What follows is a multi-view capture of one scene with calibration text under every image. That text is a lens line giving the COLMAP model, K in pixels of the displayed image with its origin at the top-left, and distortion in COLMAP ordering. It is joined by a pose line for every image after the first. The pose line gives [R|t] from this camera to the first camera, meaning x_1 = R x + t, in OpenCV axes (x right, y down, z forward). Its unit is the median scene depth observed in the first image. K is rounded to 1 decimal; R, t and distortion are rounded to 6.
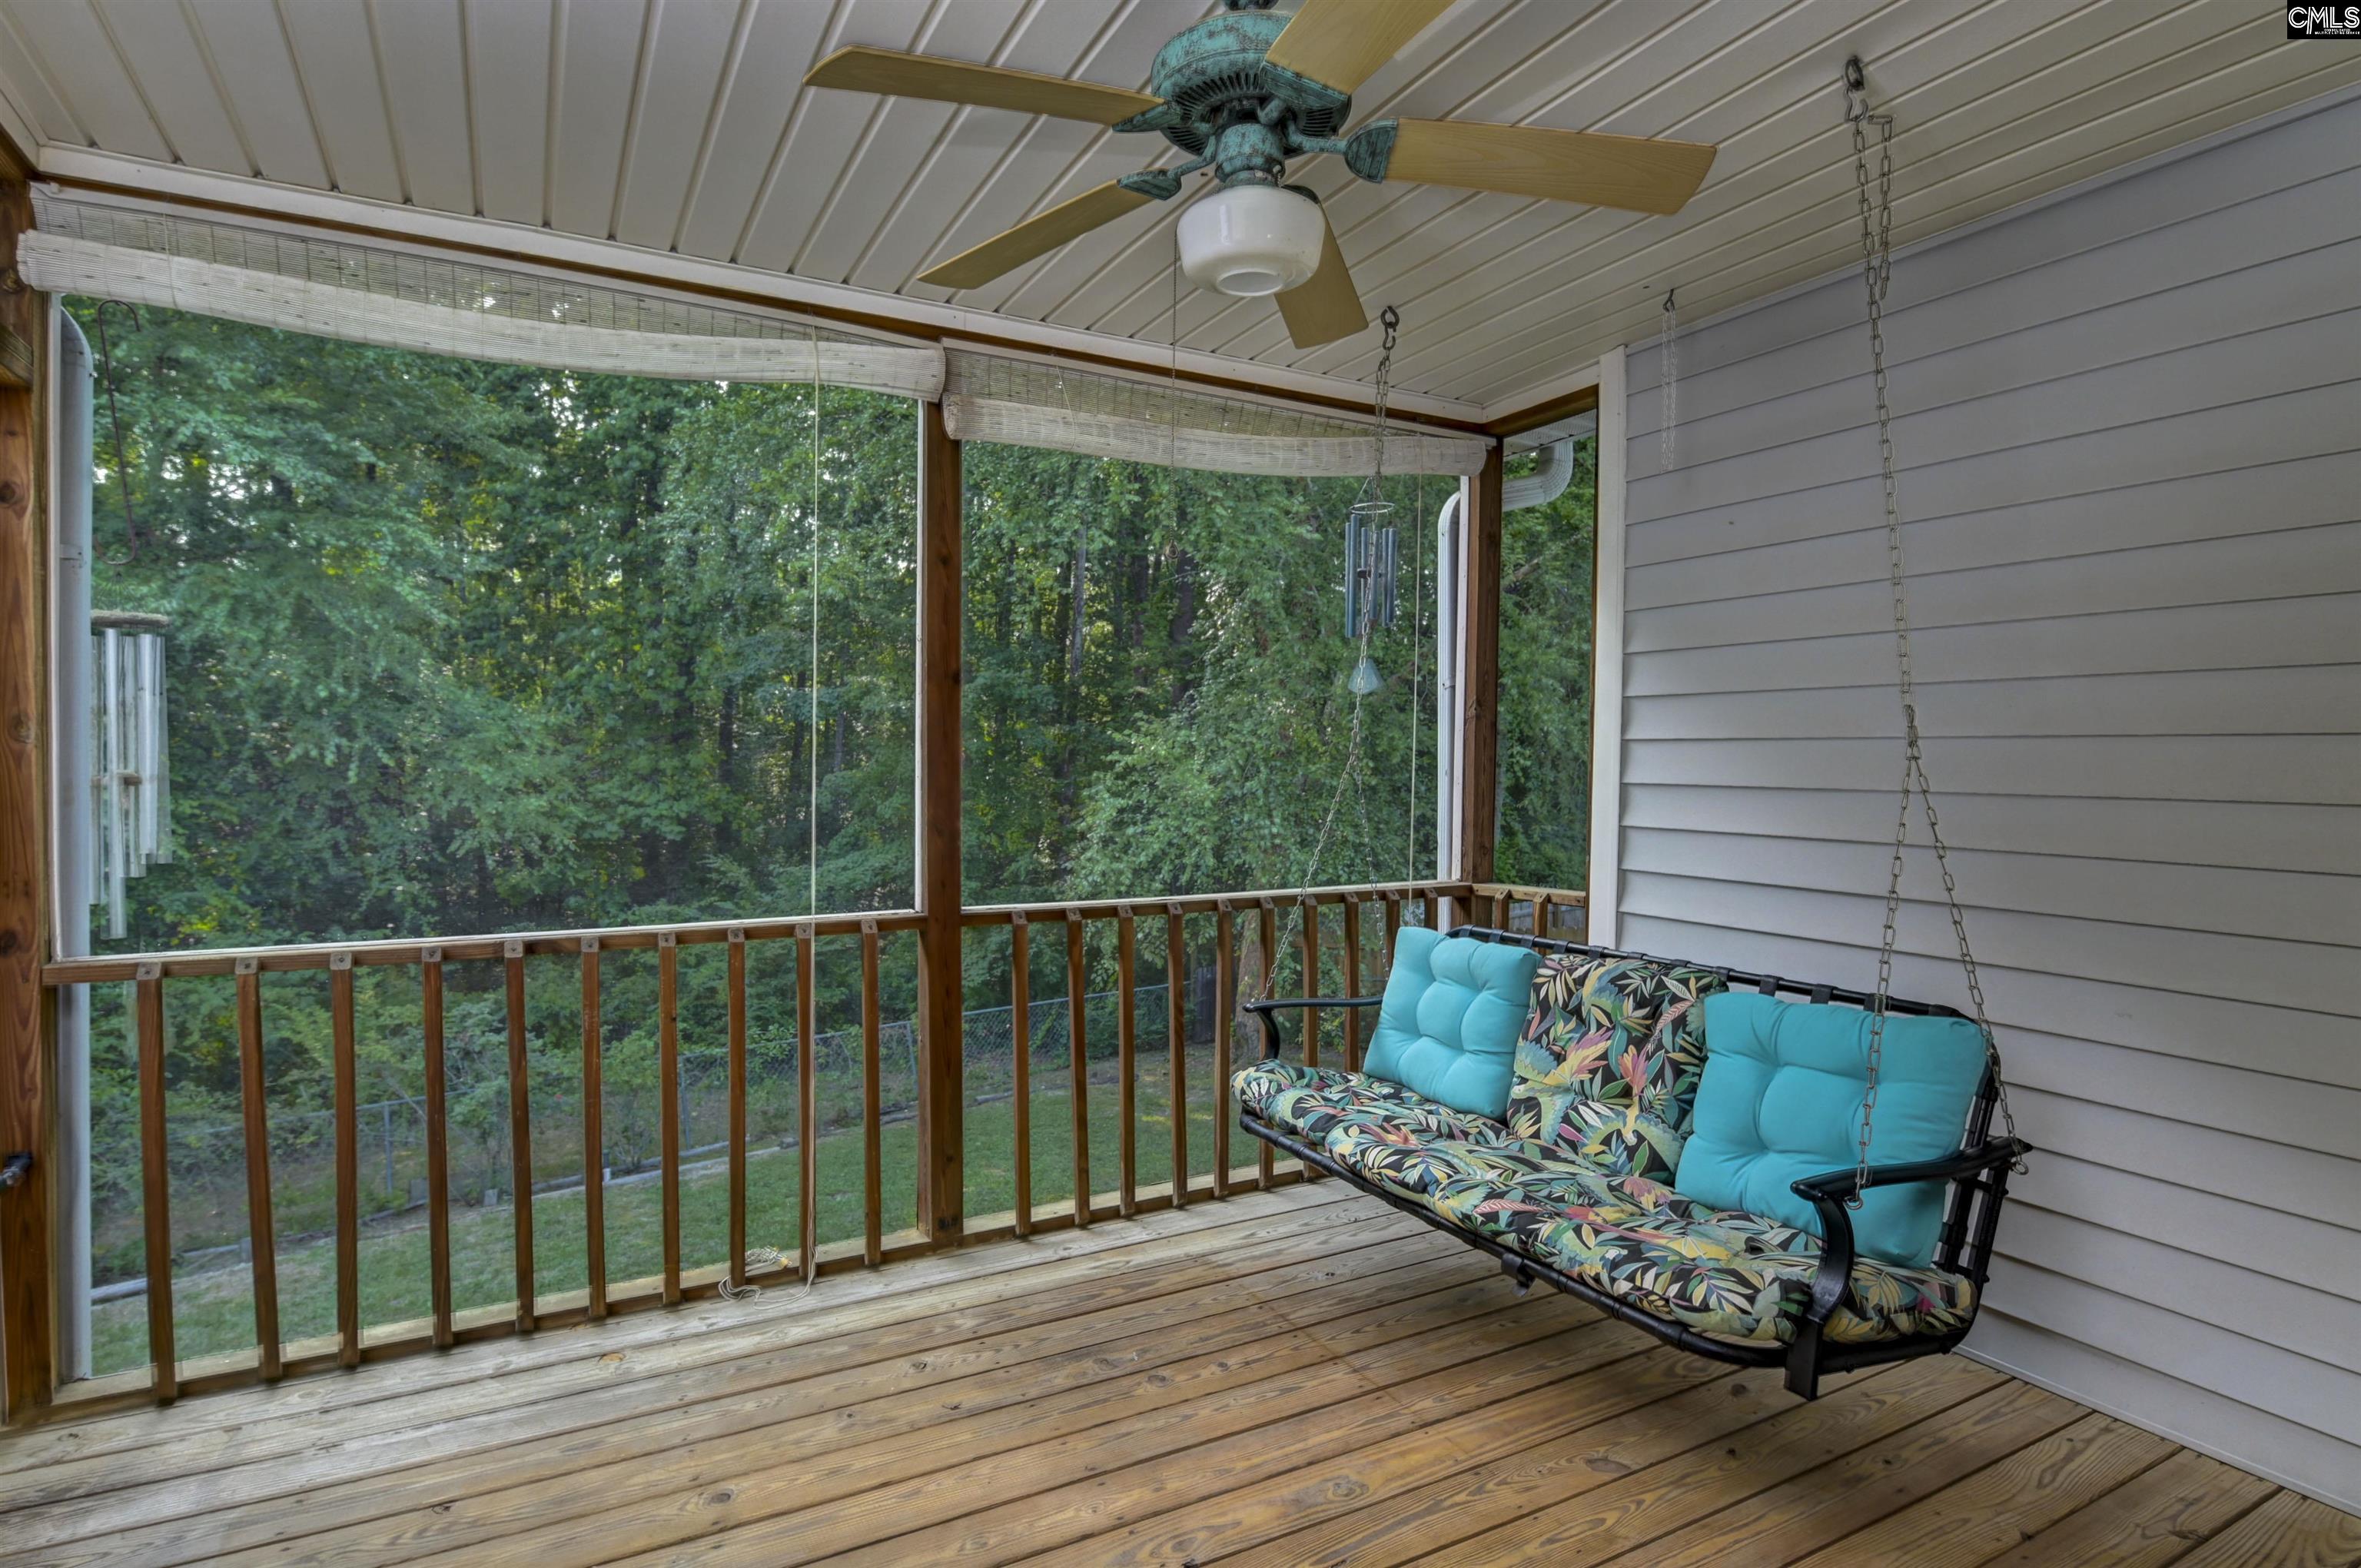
lens RADIAL K [[1159.0, 0, 1180.5], [0, 1159.0, 784.0], [0, 0, 1]] dist [0.002001, 0.000078]
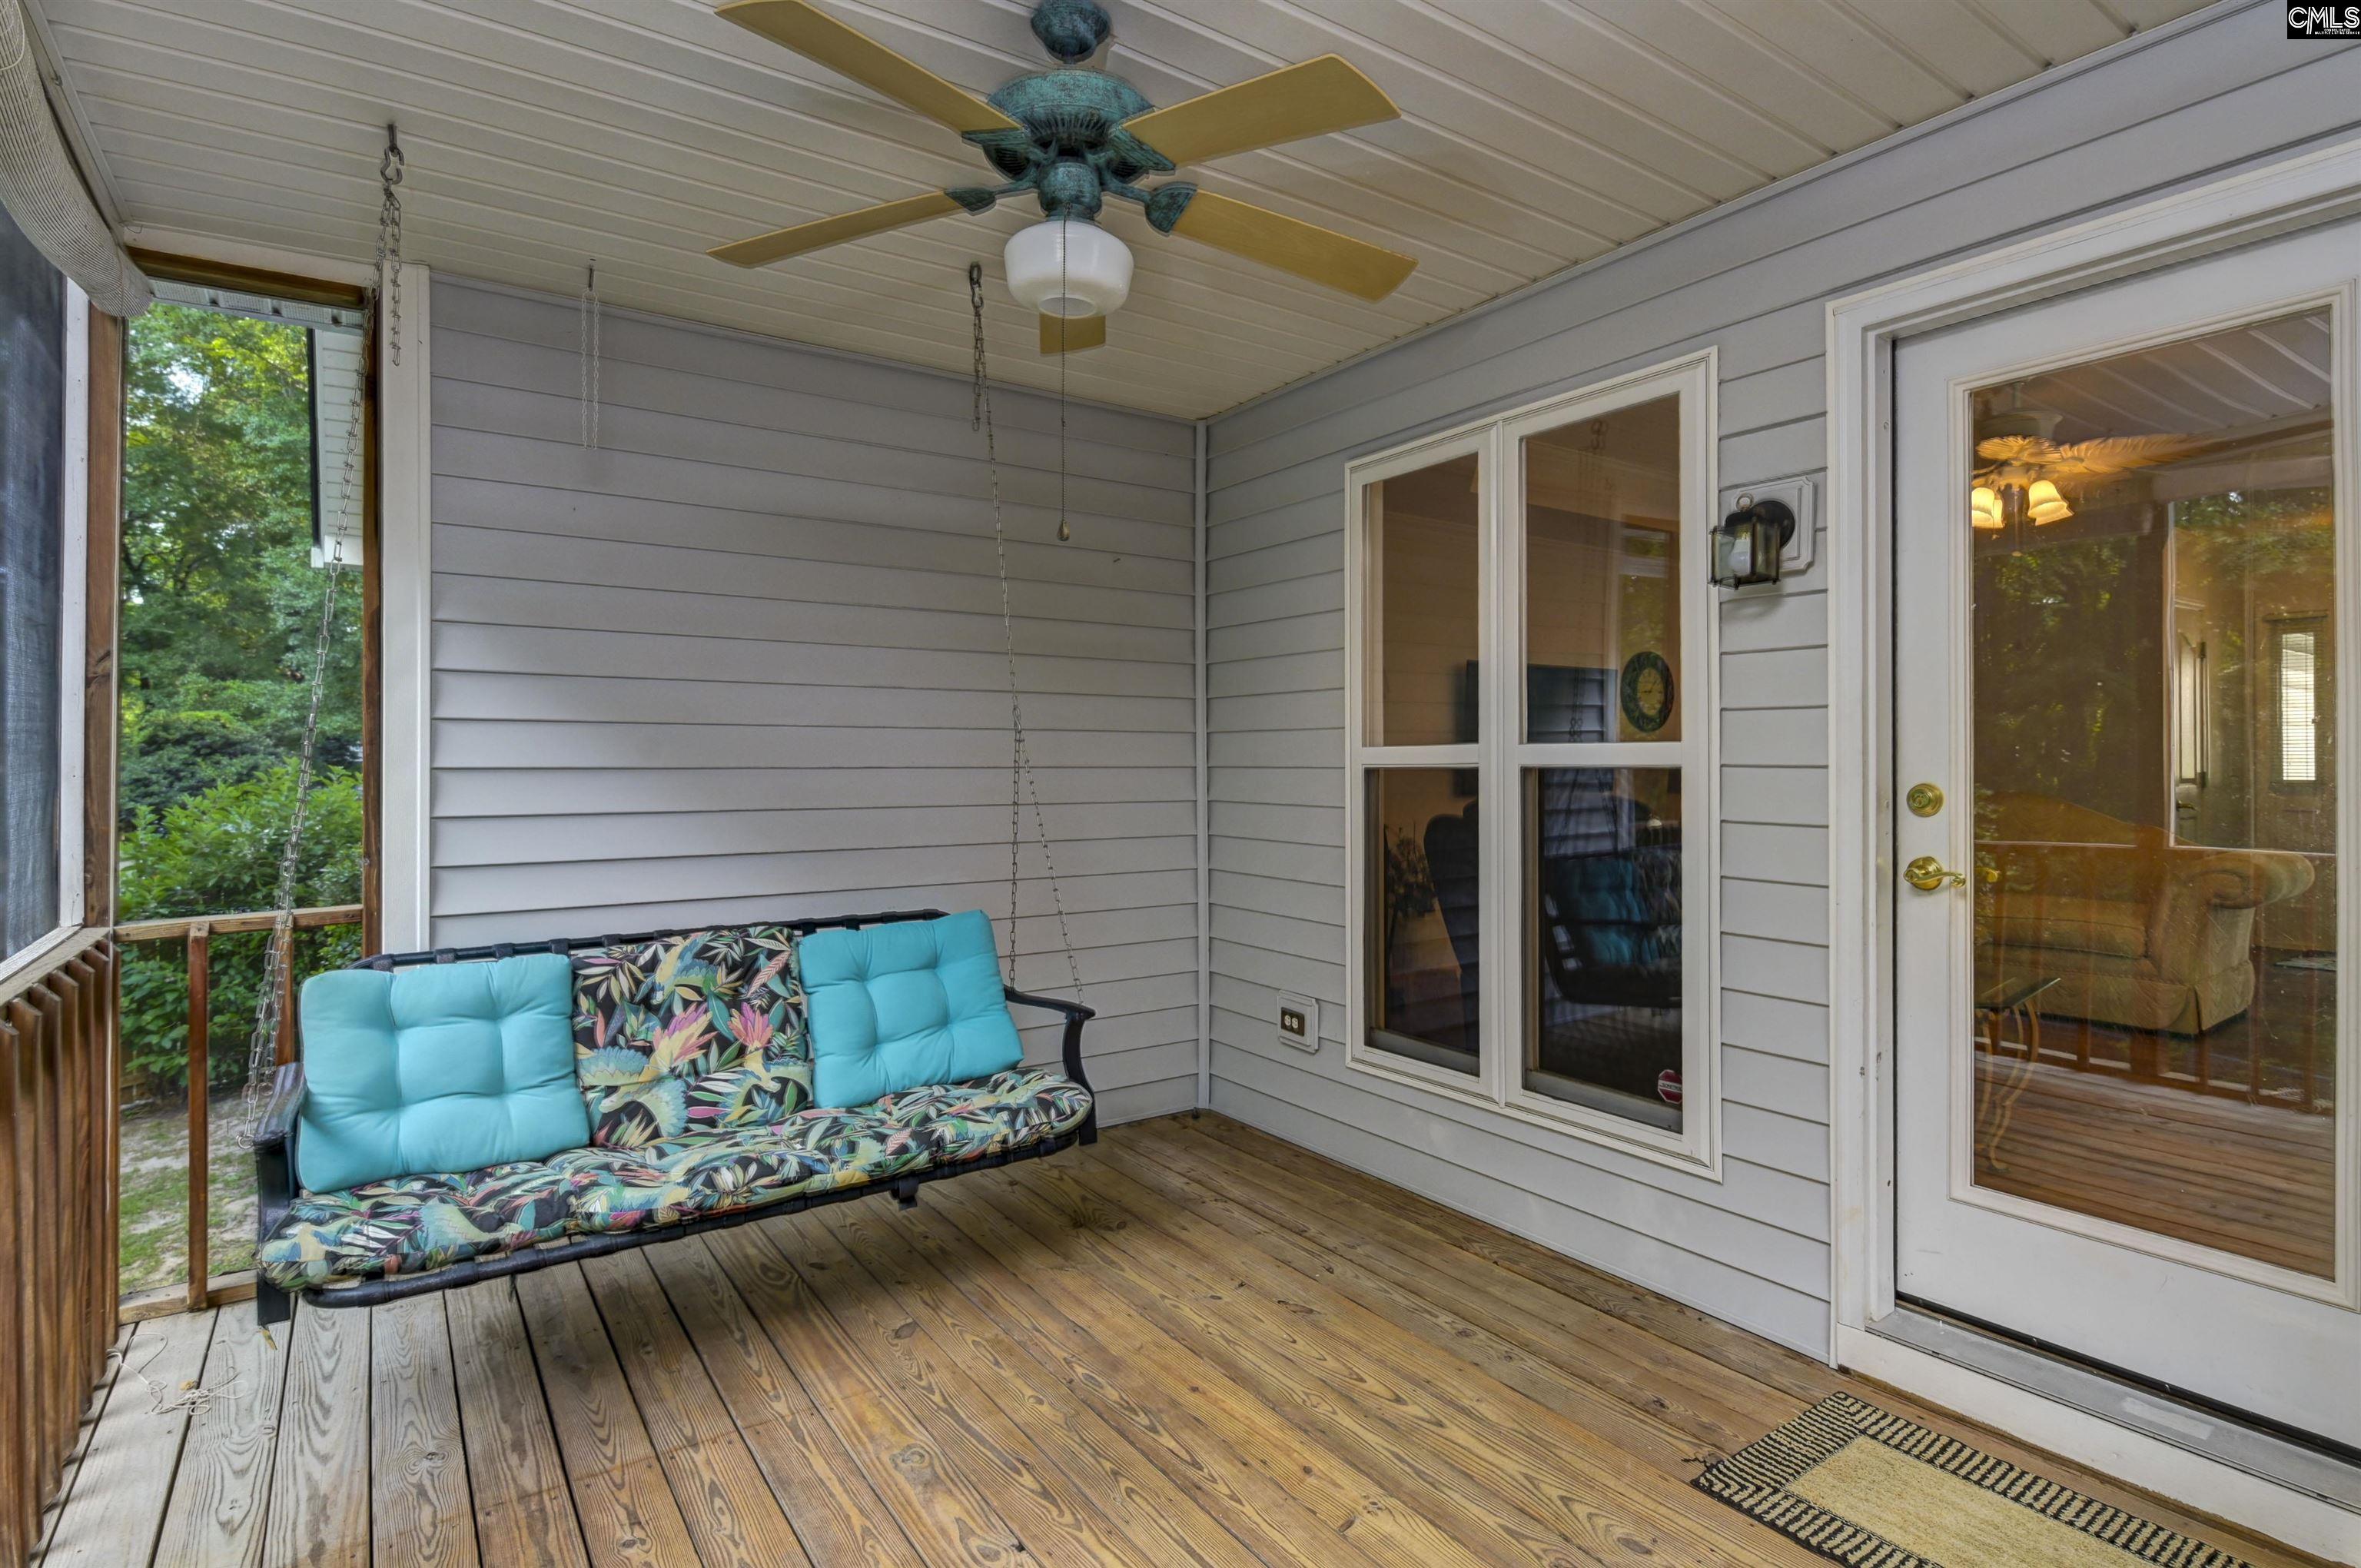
lens RADIAL K [[1188.7, 0, 1175.9], [0, 1188.7, 779.7], [0, 0, 1]] dist [-0.000784, -0.000437]
pose [[-0.095654, -0.019690, 0.995220, -0.714679], [0.018487, 0.999597, 0.021553, -0.000173], [-0.995243, 0.020460, -0.095252, 0.682730]]
